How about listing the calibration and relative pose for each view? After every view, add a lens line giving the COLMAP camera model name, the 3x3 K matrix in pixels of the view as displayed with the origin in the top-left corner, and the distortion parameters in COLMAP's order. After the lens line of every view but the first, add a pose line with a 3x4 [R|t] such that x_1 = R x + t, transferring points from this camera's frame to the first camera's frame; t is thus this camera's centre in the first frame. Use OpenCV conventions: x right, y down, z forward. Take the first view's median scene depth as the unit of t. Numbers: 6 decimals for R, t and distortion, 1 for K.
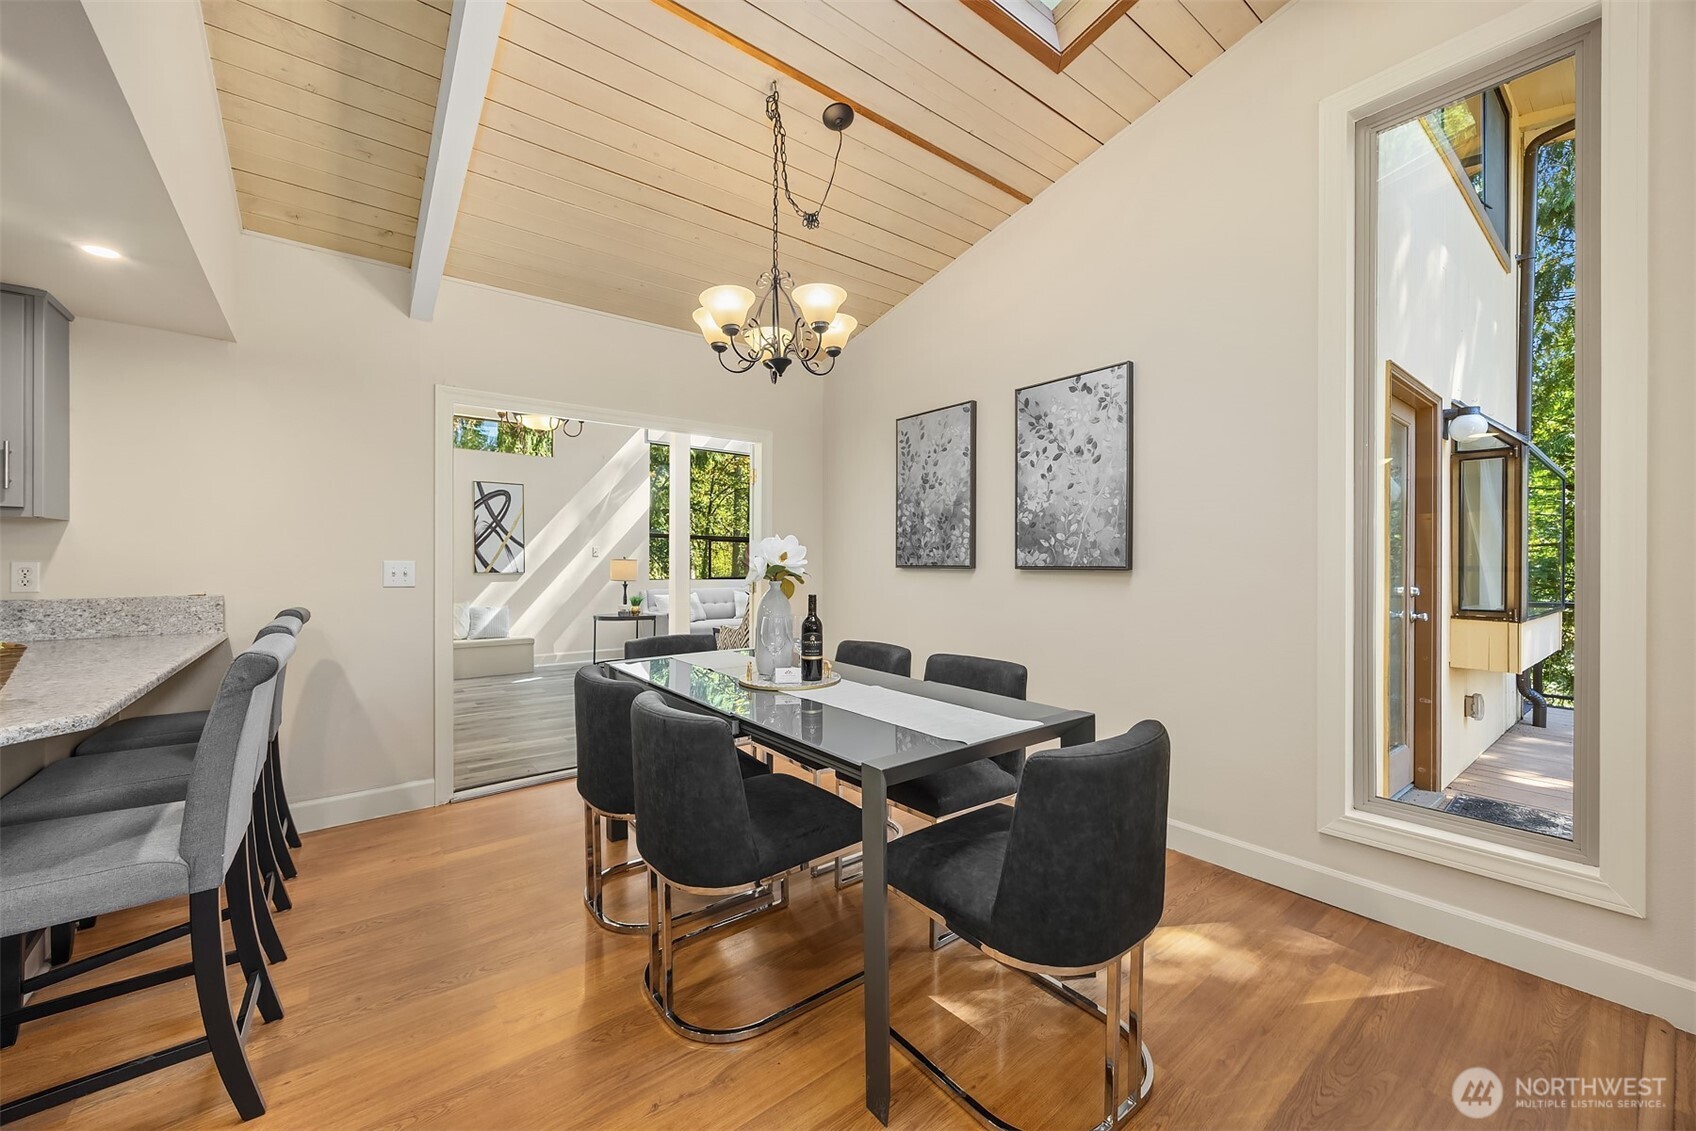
lens RADIAL K [[657.6, 0, 850.5], [0, 657.6, 564.6], [0, 0, 1]] dist [0.000330, 0.000003]
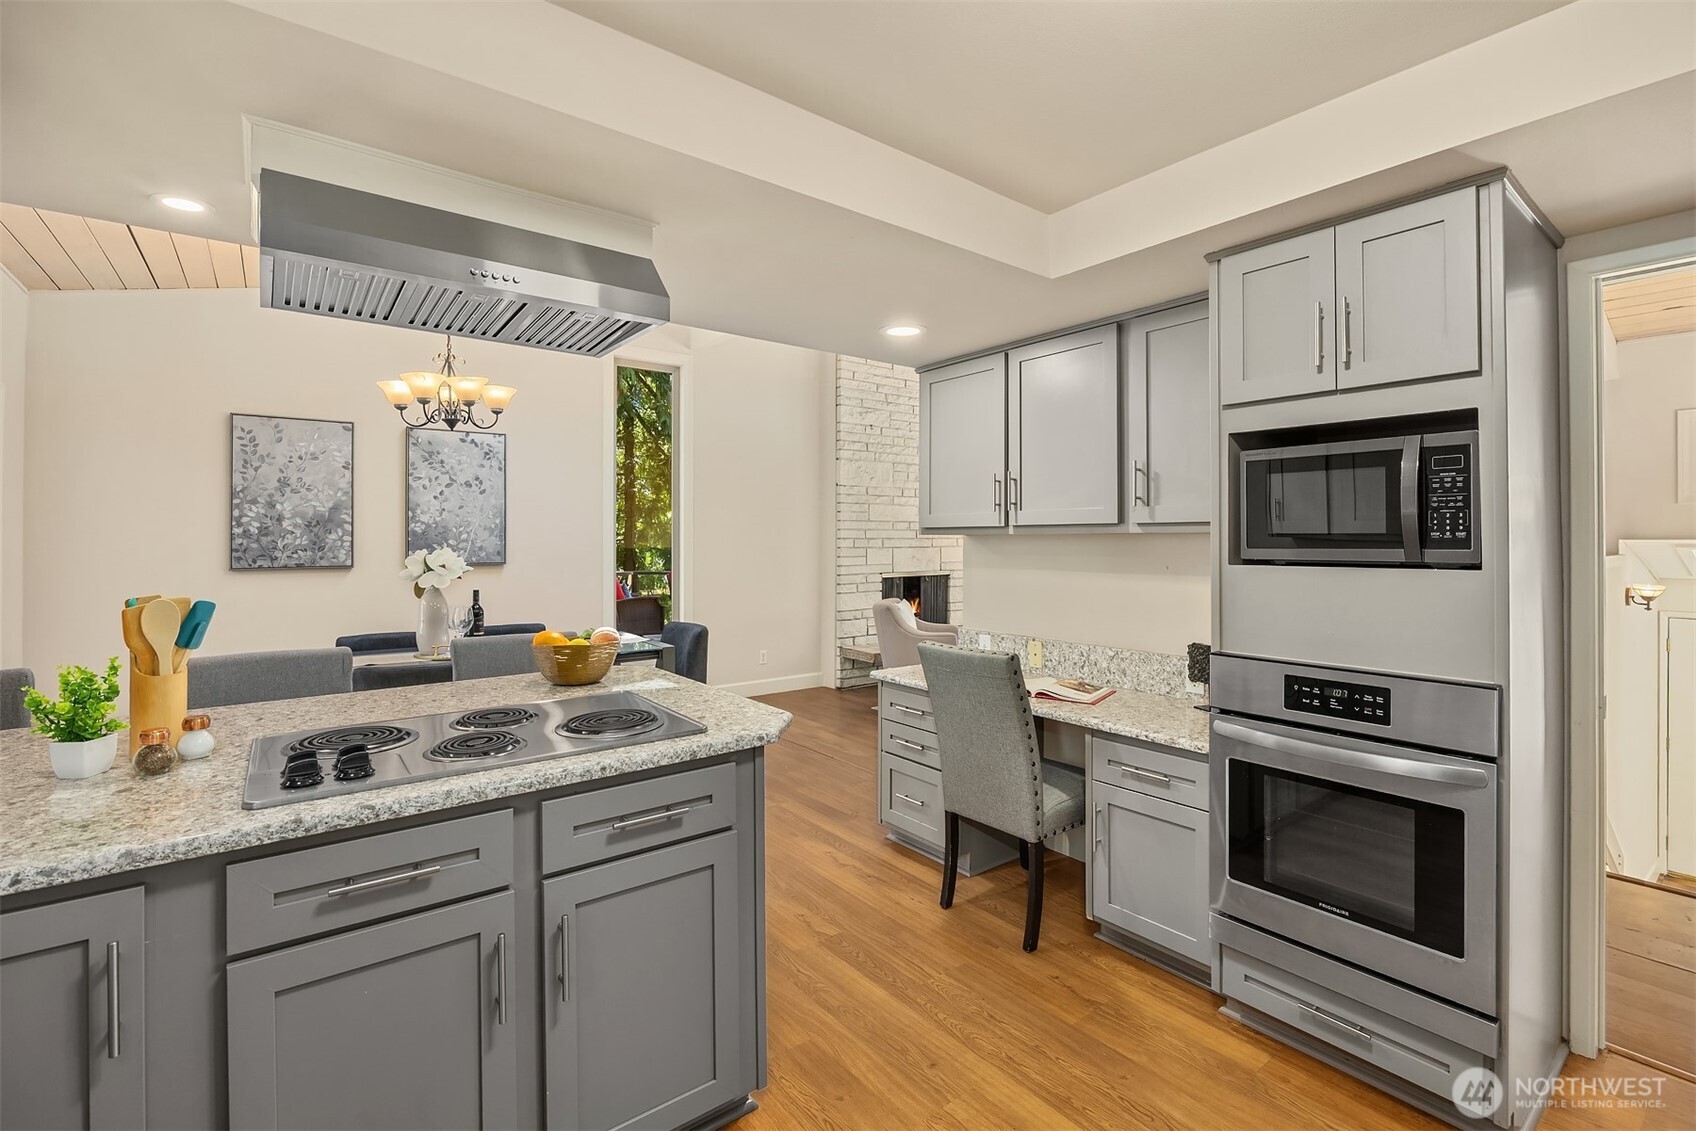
lens RADIAL K [[749.2, 0, 849.9], [0, 749.2, 549.0], [0, 0, 1]] dist [-0.000702, -0.000099]
pose [[0.010722, -0.012496, 0.999864, -1.211960], [0.007300, 0.999896, 0.012418, -0.040315], [-0.999916, 0.007166, 0.010812, 0.127172]]
